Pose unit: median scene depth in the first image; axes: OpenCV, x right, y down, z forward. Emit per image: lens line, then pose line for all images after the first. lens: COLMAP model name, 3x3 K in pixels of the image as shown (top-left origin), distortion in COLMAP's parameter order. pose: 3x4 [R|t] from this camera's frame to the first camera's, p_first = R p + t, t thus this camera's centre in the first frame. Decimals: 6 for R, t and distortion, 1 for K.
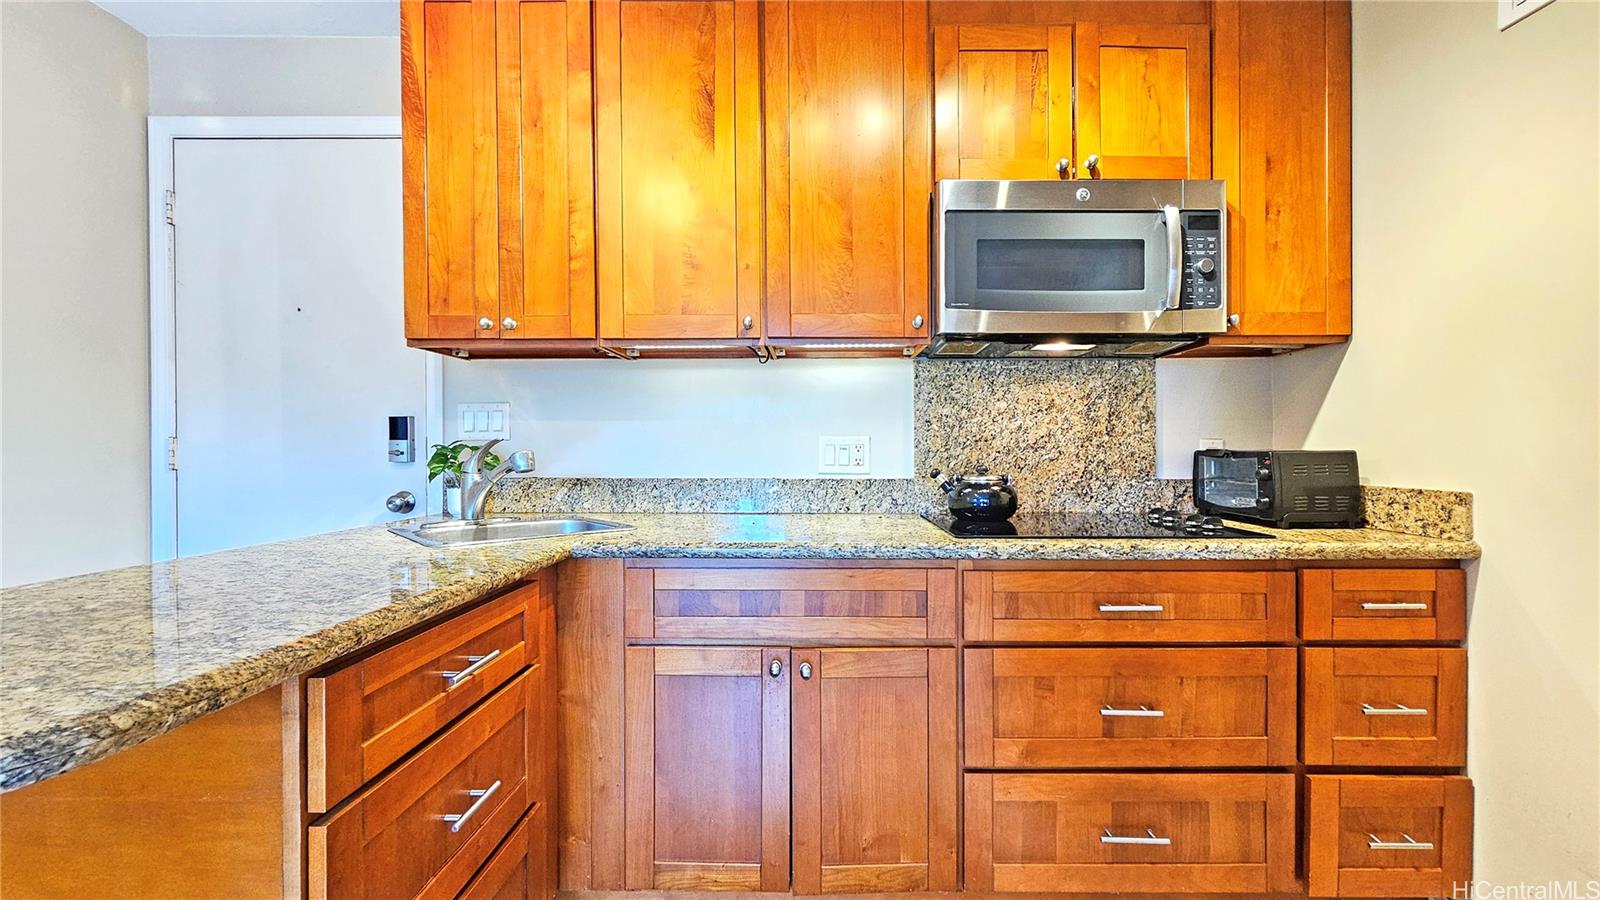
lens RADIAL K [[654.9, 0, 823.0], [0, 654.9, 454.6], [0, 0, 1]] dist [-0.000987, -0.000881]
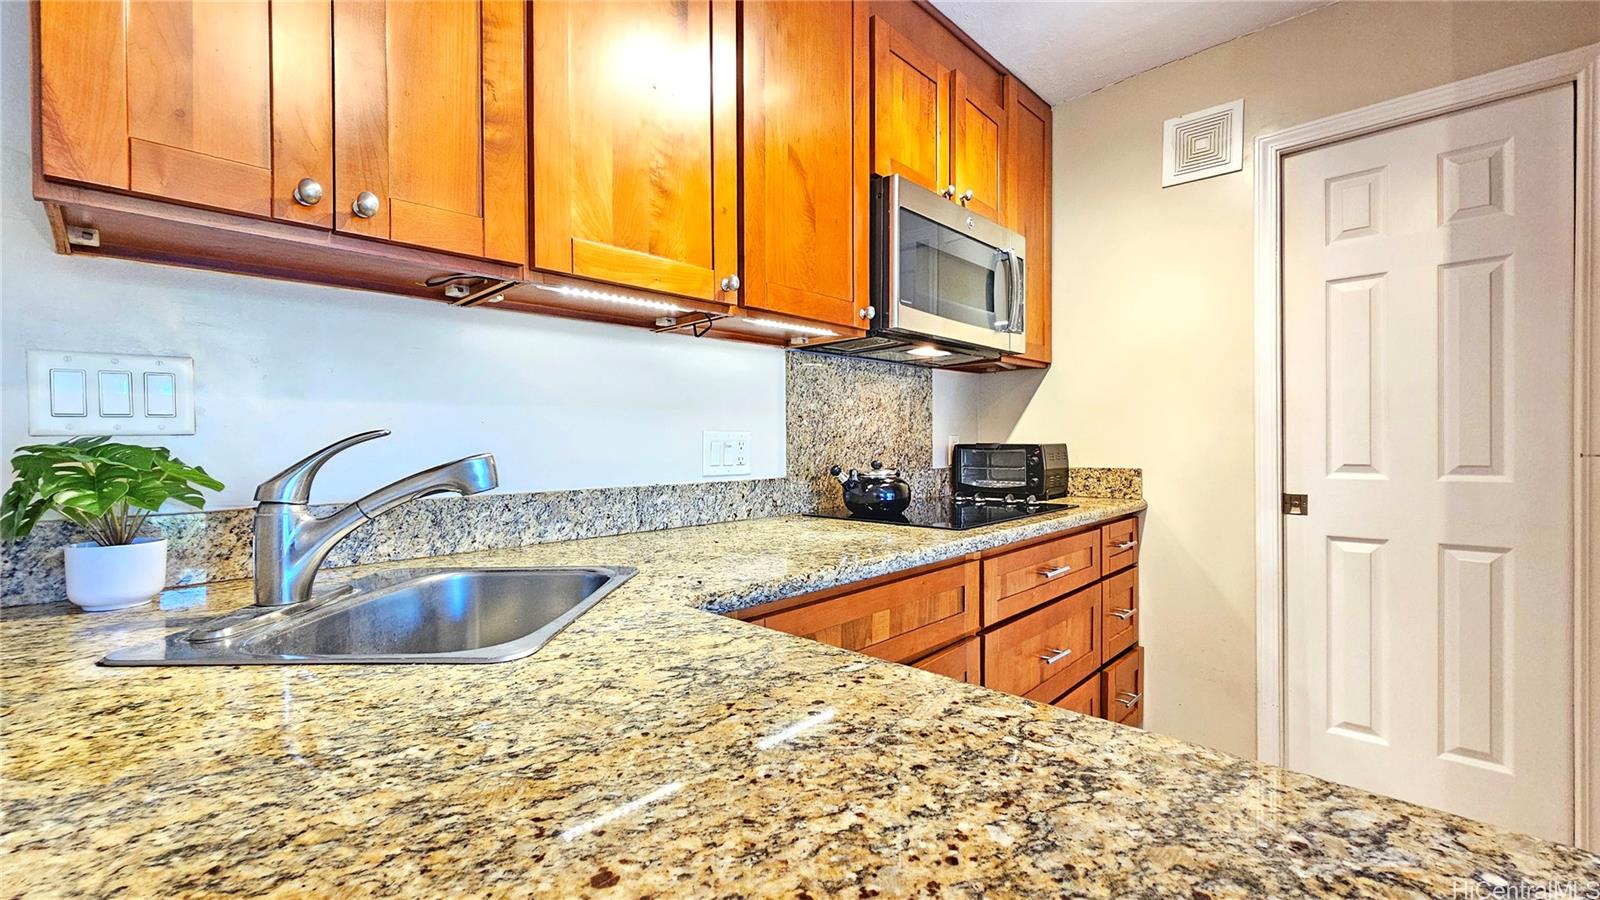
lens RADIAL K [[654.9, 0, 809.7], [0, 654.9, 451.5], [0, 0, 1]] dist [-0.000987, -0.000881]
pose [[0.687062, -0.015773, 0.726427, -0.527216], [0.014421, 0.999863, 0.008070, -0.007129], [-0.726456, 0.004931, 0.687196, 0.342948]]
